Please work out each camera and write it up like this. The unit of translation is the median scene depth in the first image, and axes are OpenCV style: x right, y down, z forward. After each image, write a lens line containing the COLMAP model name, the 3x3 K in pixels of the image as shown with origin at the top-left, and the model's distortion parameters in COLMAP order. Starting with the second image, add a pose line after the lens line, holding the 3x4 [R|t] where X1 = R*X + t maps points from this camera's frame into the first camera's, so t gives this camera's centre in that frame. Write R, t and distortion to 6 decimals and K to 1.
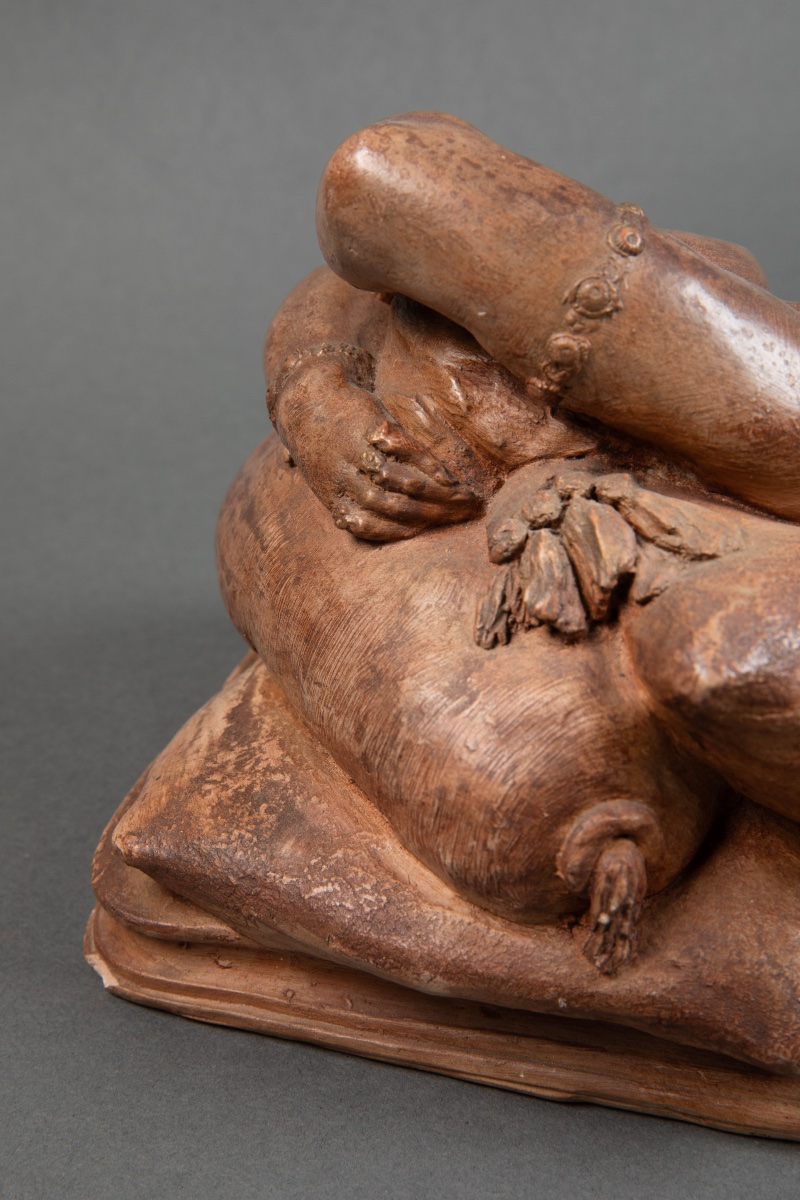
lens RADIAL K [[1999.0, 0, 394.3], [0, 1999.0, 607.6], [0, 0, 1]] dist [0.062534, 0.000000]
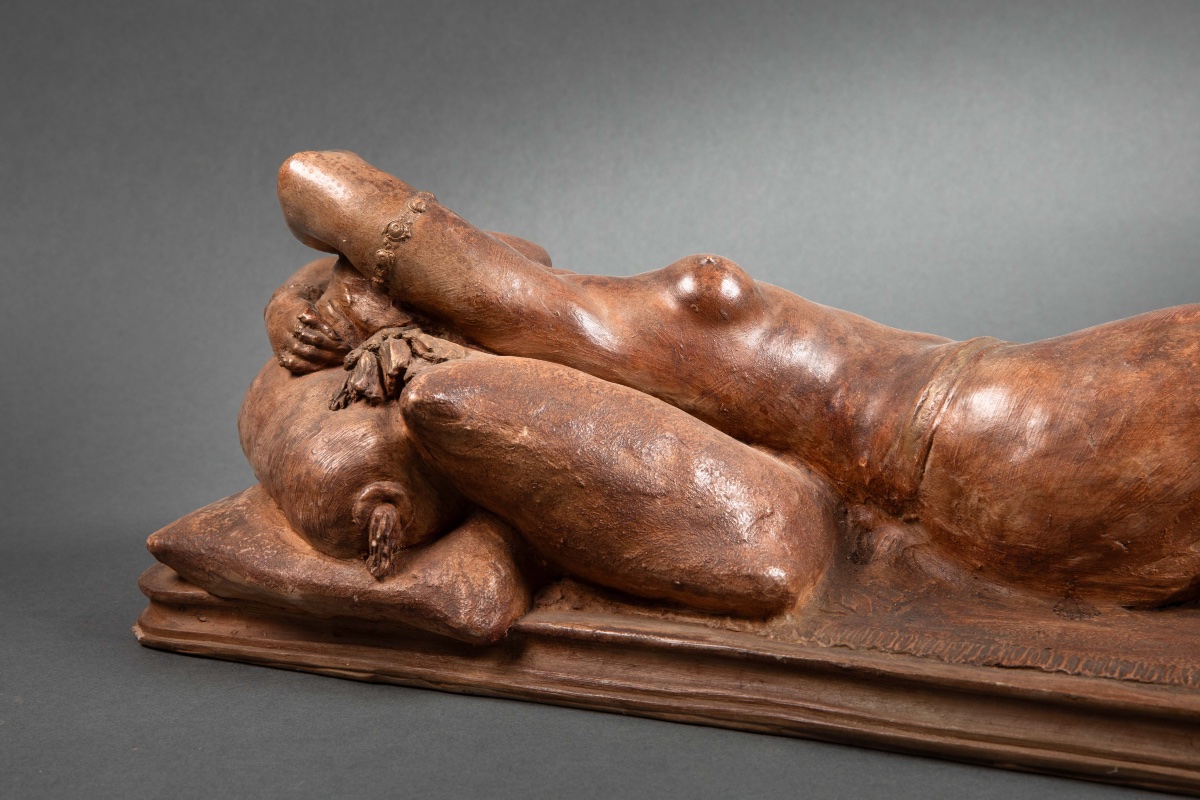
lens RADIAL K [[2253.2, 0, 601.1], [0, 2253.2, 403.9], [0, 0, 1]] dist [0.091884, 0.000000]
pose [[0.992791, 0.038401, -0.113536, 0.540669], [-0.067646, 0.961513, -0.266304, 0.567145], [0.098940, 0.272064, 0.957179, -1.021093]]
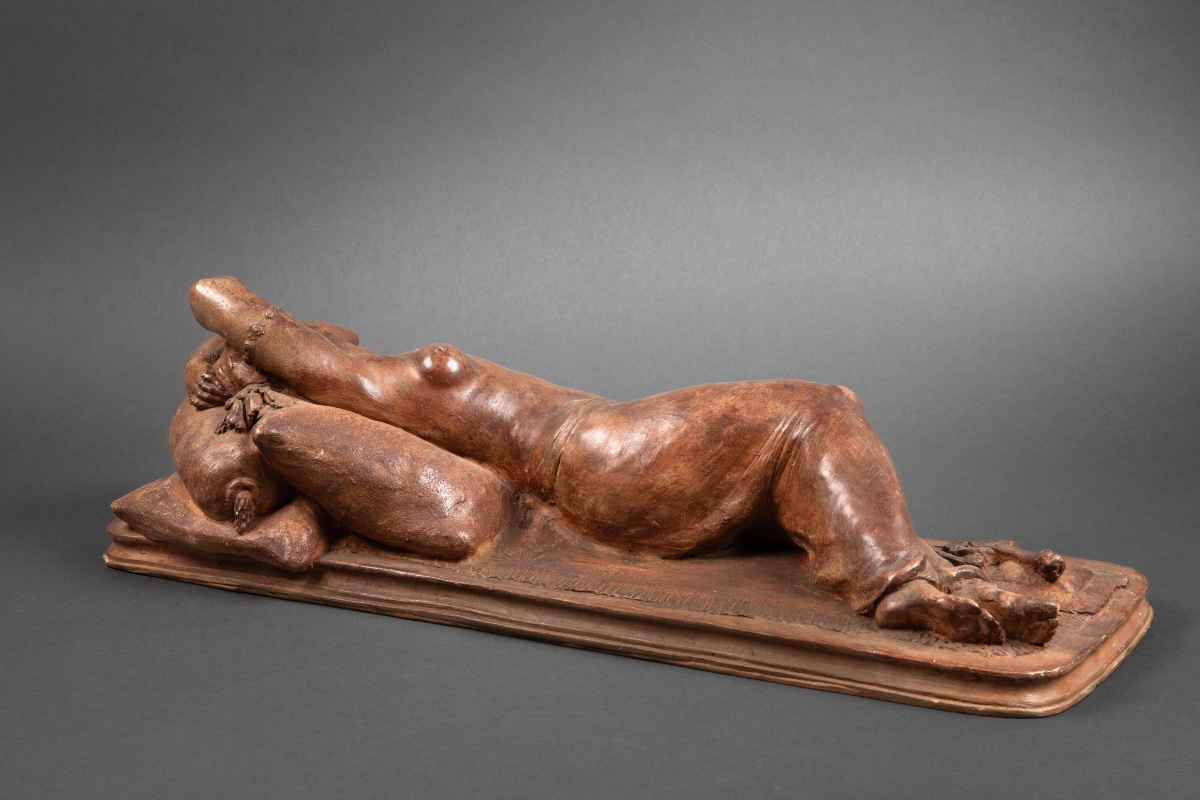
lens RADIAL K [[2253.2, 0, 602.7], [0, 2253.2, 405.2], [0, 0, 1]] dist [0.091884, 0.000000]
pose [[0.989730, 0.062375, -0.128619, 1.139532], [-0.089659, 0.971660, -0.218717, 0.724350], [0.111332, 0.228003, 0.967274, -2.503322]]
